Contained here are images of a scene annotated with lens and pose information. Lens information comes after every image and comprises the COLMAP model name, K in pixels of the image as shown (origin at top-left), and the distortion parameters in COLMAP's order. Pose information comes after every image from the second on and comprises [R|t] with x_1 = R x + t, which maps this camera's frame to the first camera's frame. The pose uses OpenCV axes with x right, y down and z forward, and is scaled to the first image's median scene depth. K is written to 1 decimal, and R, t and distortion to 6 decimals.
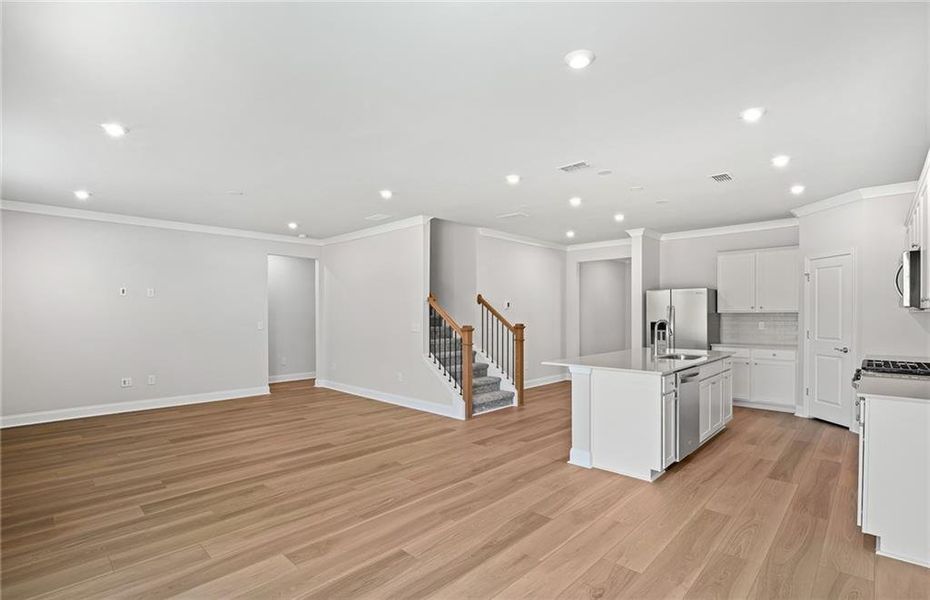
lens RADIAL K [[442.9, 0, 463.6], [0, 442.9, 319.7], [0, 0, 1]] dist [-0.000904, 0.000076]
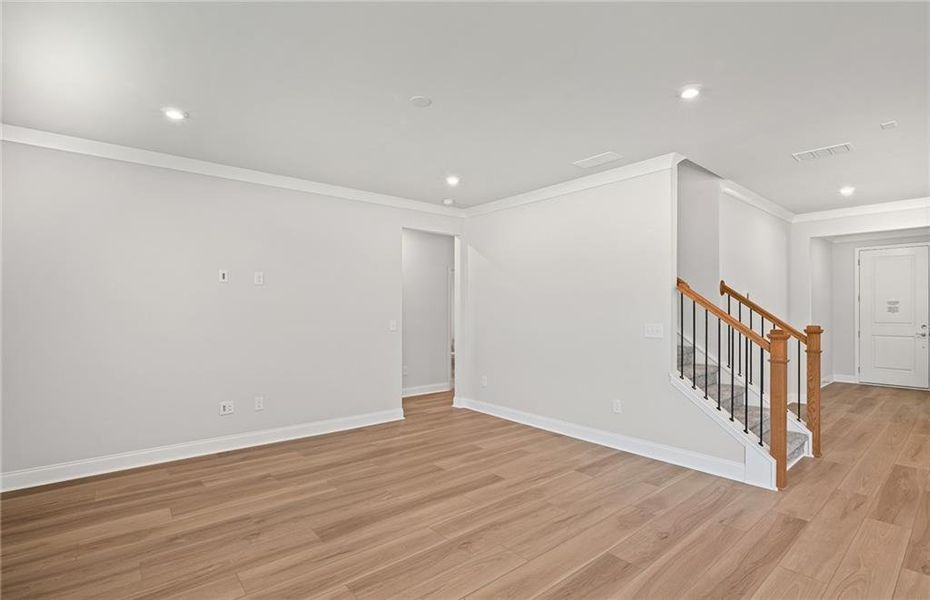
lens RADIAL K [[440.7, 0, 465.0], [0, 440.7, 300.0], [0, 0, 1]] dist [-0.004174, -0.000623]
pose [[0.995364, 0.000154, -0.096177, -0.331255], [-0.003798, 0.999281, -0.037714, -0.000994], [0.096103, 0.037905, 0.994649, 0.354706]]
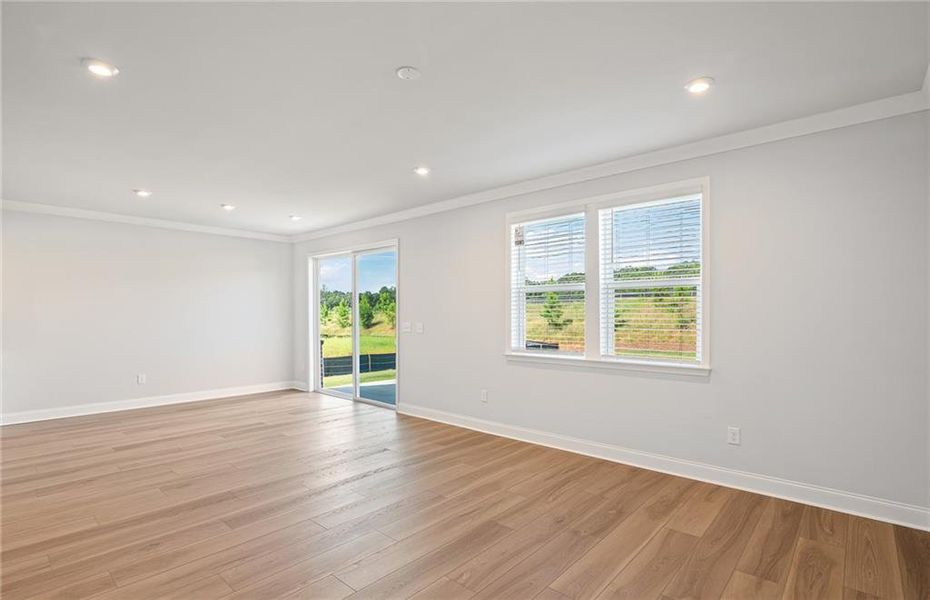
lens RADIAL K [[442.9, 0, 463.6], [0, 442.9, 319.7], [0, 0, 1]] dist [-0.000904, 0.000076]
pose [[-0.999131, 0.006878, -0.041117, -0.459587], [0.006032, 0.999768, 0.020659, -0.010234], [0.041250, 0.020393, -0.998941, 1.238631]]
